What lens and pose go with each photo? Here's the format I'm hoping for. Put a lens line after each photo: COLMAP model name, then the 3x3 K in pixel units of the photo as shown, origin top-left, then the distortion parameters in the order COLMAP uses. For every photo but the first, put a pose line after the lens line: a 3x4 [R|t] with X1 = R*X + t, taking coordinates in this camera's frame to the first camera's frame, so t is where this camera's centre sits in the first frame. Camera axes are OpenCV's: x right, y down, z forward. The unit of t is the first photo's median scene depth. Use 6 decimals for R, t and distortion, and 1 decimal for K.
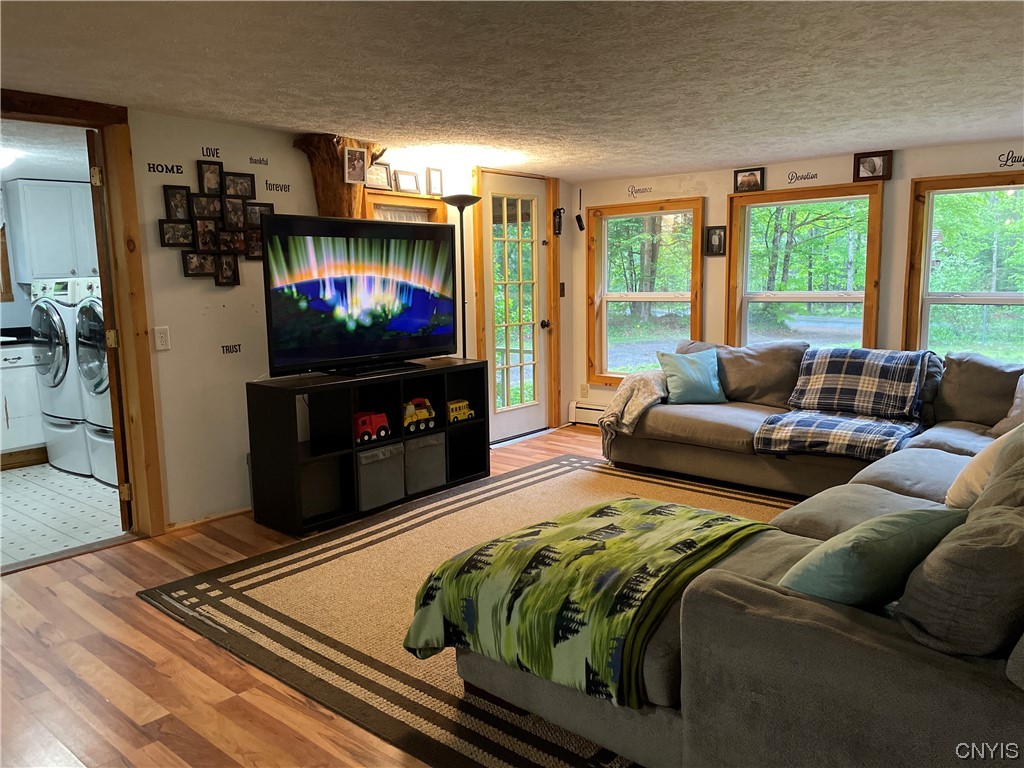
lens RADIAL K [[766.3, 0, 509.3], [0, 766.3, 386.0], [0, 0, 1]] dist [0.008050, -0.008051]
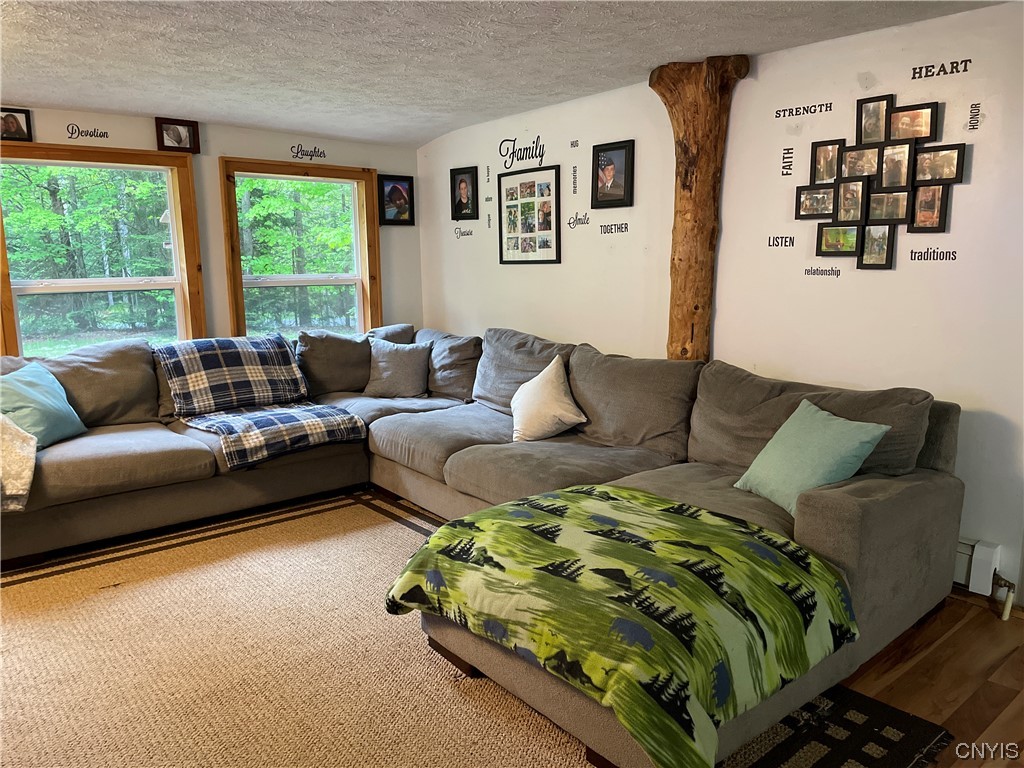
lens RADIAL K [[766.3, 0, 509.6], [0, 766.3, 382.9], [0, 0, 1]] dist [0.008050, -0.008051]
pose [[0.171498, -0.147514, 0.974078, -0.396498], [0.152294, 0.980811, 0.121721, -0.057800], [-0.973342, 0.127471, 0.190673, 0.522935]]
